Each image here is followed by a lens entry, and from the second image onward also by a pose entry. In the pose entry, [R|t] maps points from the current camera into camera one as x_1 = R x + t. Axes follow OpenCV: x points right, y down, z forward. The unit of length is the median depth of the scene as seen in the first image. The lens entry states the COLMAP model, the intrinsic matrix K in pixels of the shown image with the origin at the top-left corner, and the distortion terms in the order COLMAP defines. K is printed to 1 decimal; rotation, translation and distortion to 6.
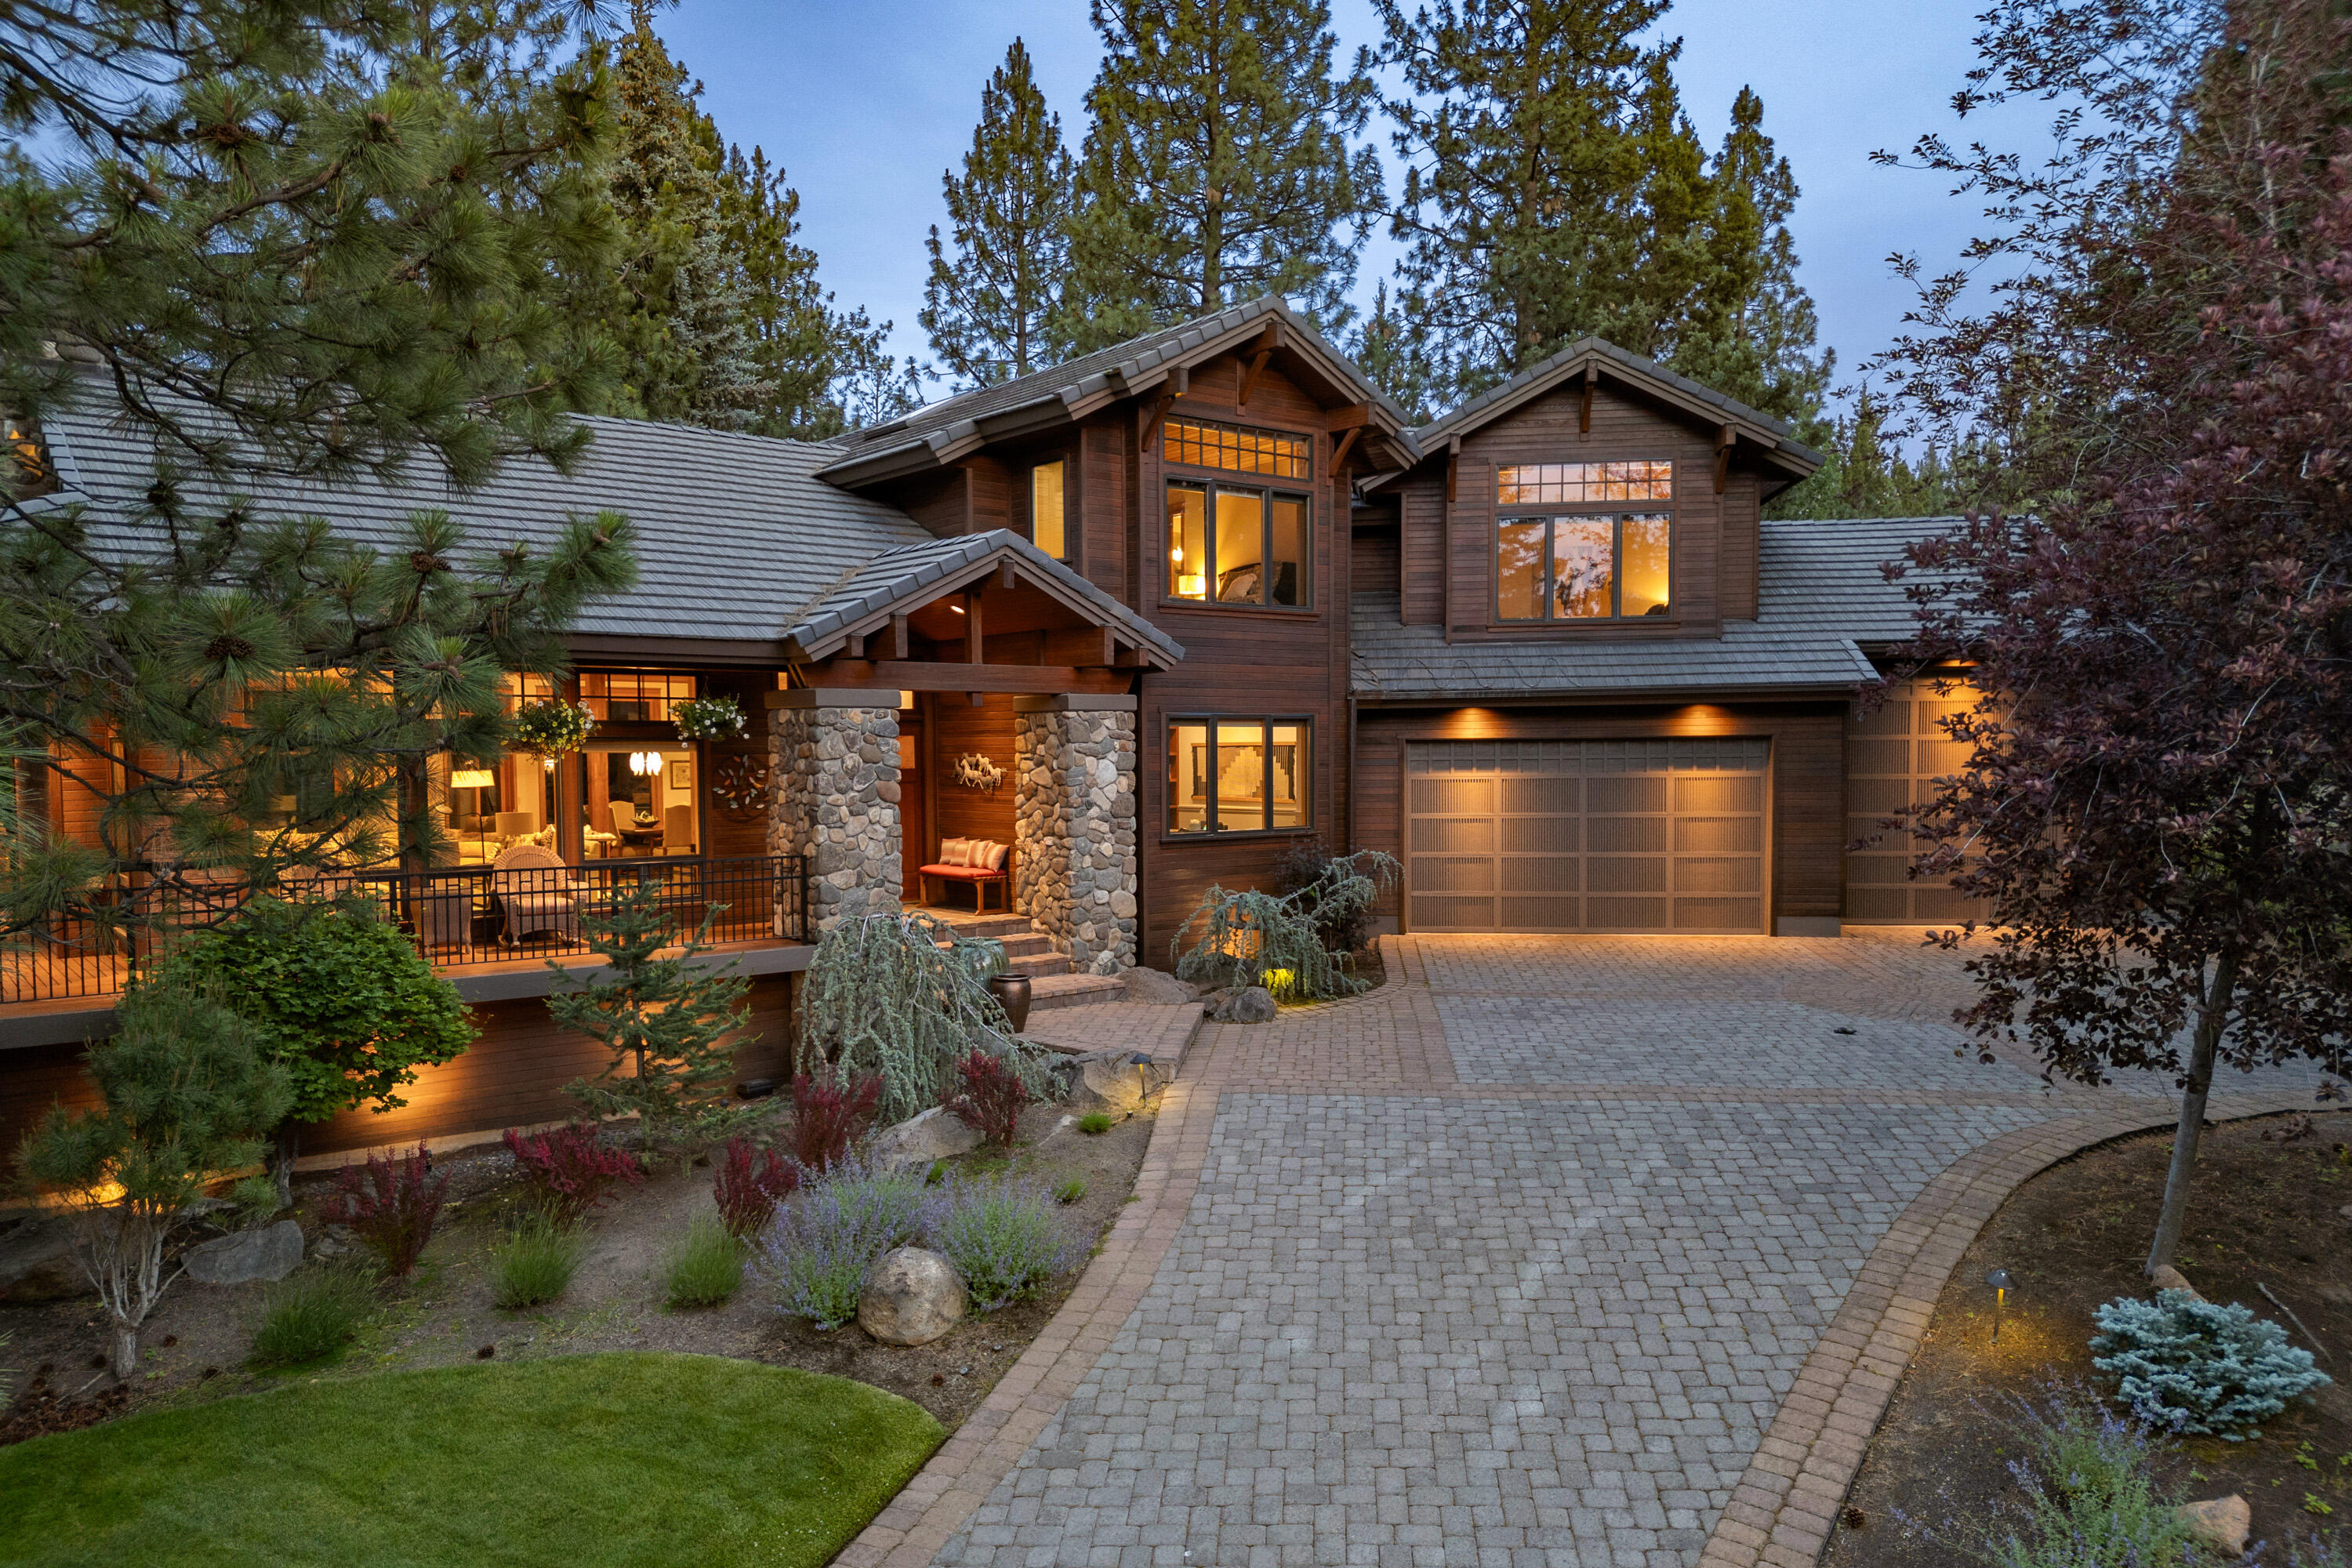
lens RADIAL K [[1655.4, 0, 1175.7], [0, 1655.4, 821.8], [0, 0, 1]] dist [0.098990, -0.088046]
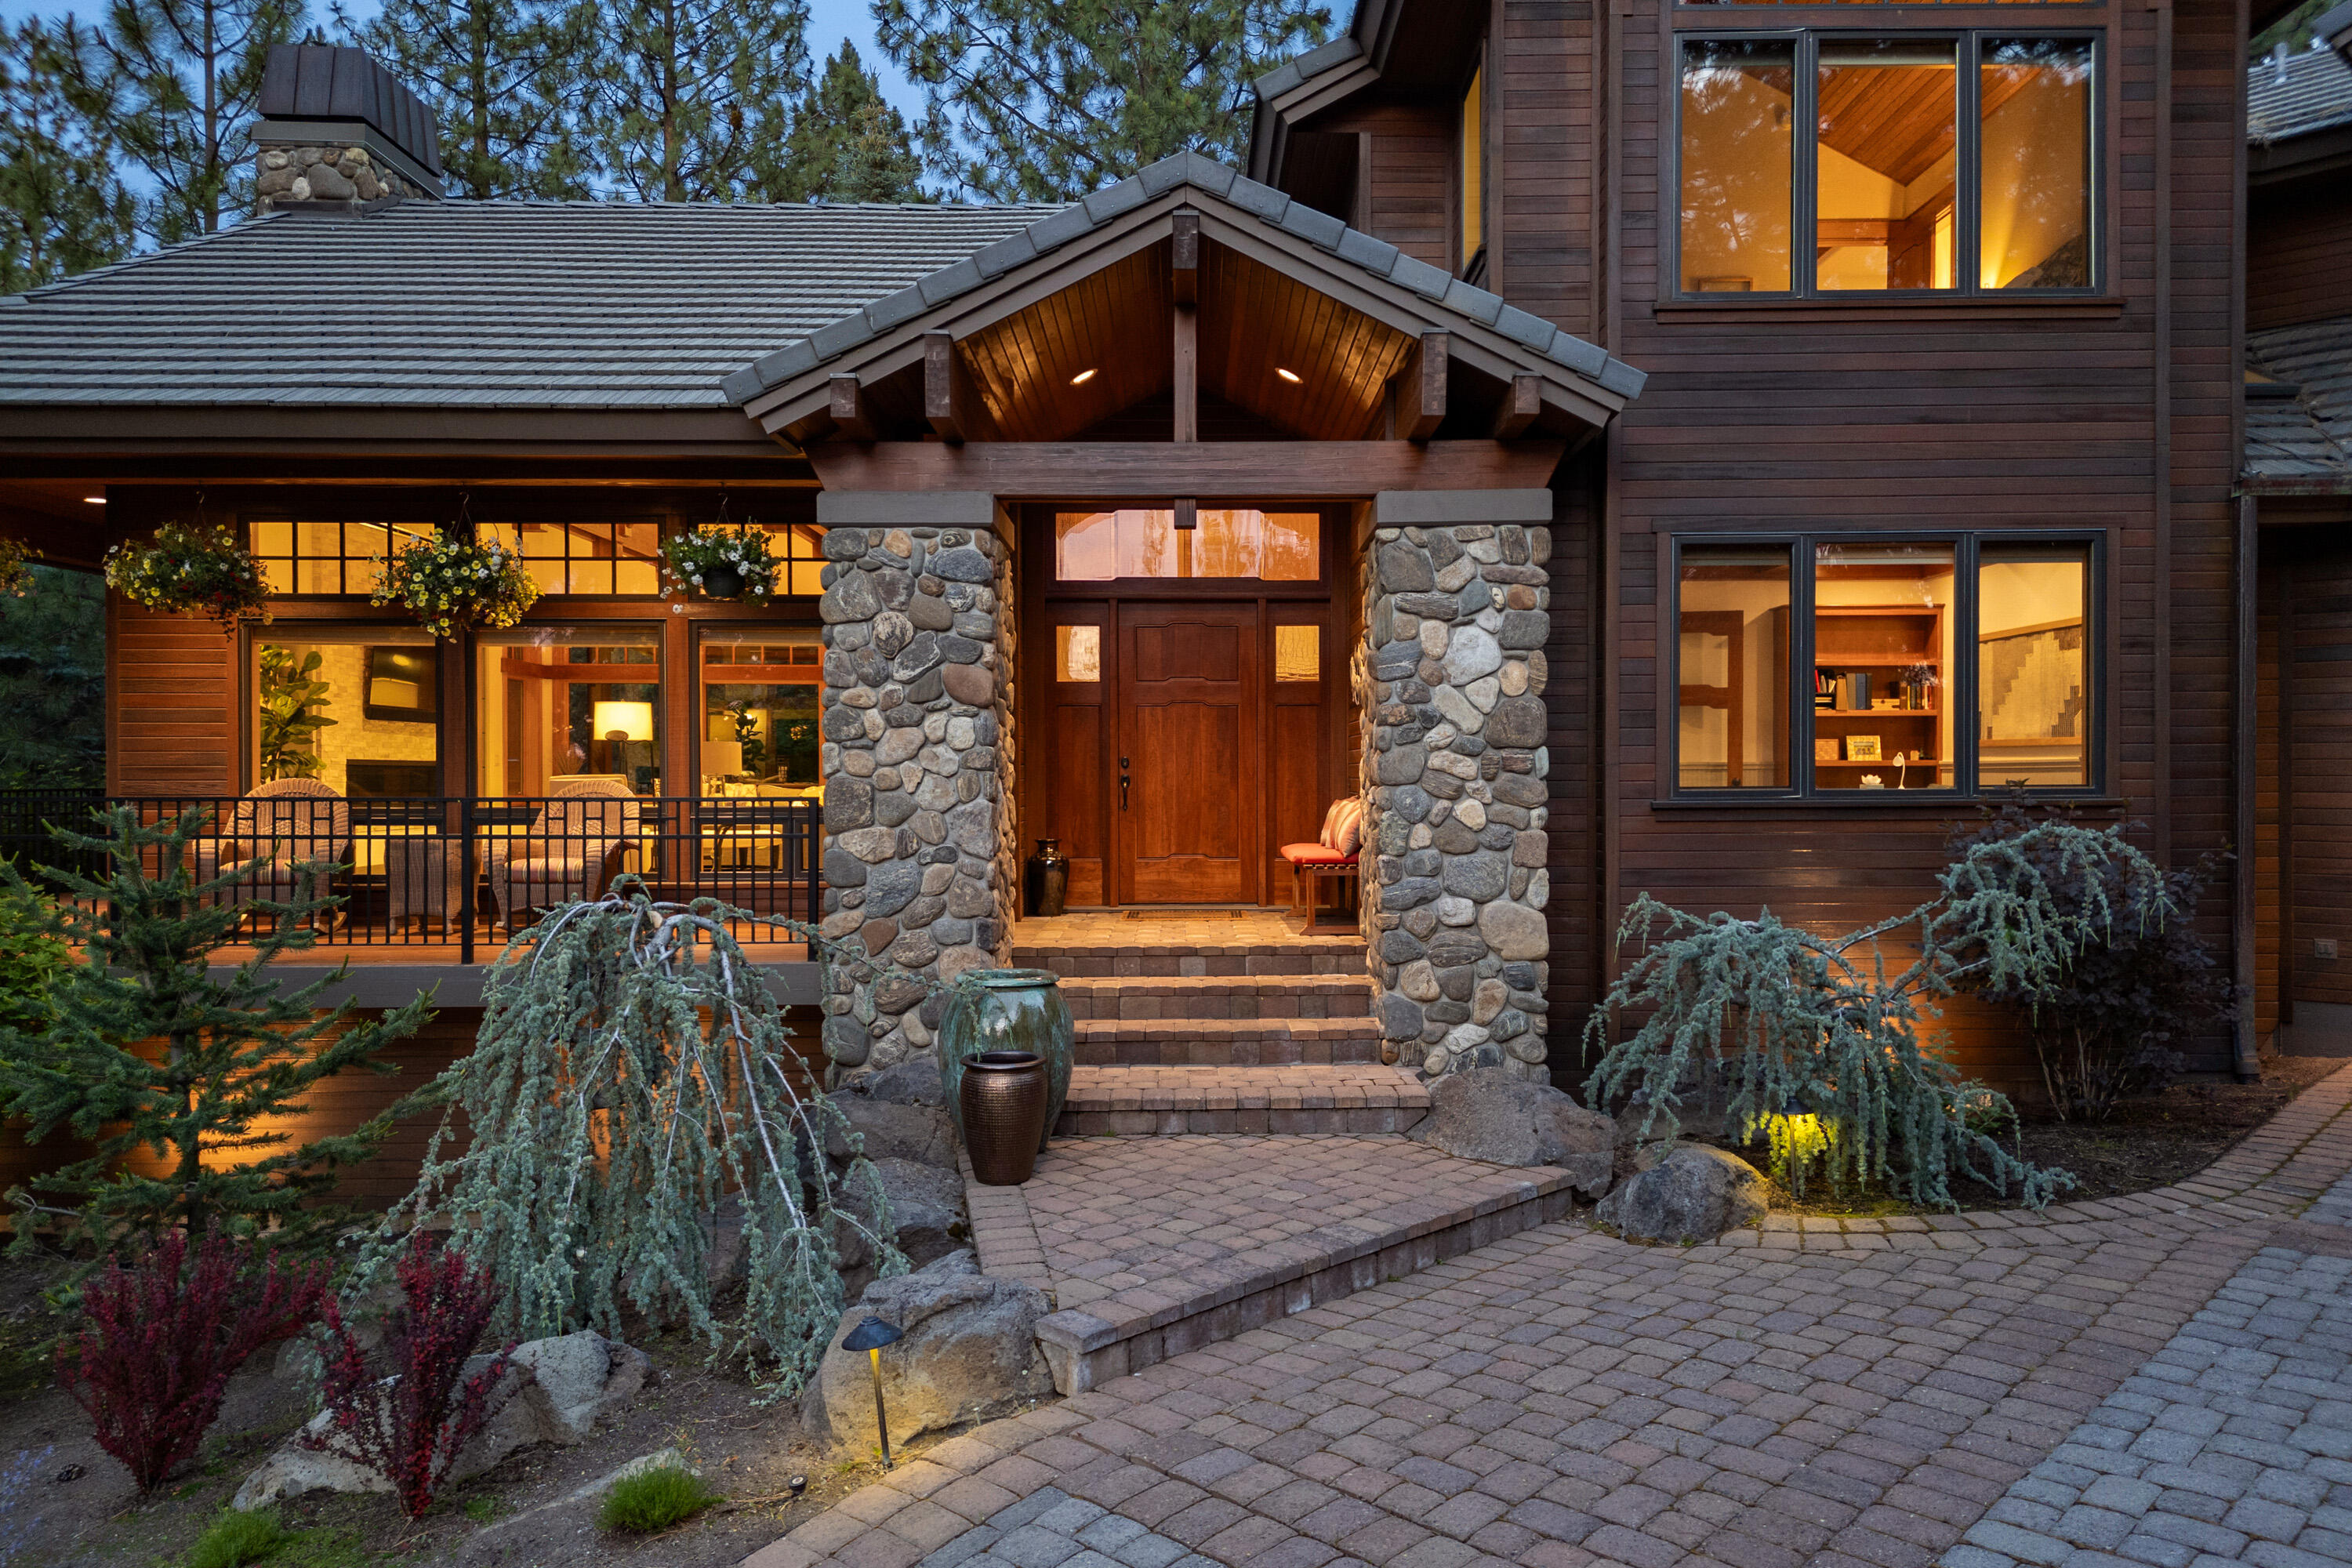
lens RADIAL K [[1695.0, 0, 1174.5], [0, 1695.0, 776.0], [0, 0, 1]] dist [0.102344, -0.095493]
pose [[0.783571, 0.003600, -0.621291, 0.159068], [-0.029181, 0.999093, -0.031014, 0.019169], [0.620616, 0.042432, 0.782966, 0.449844]]
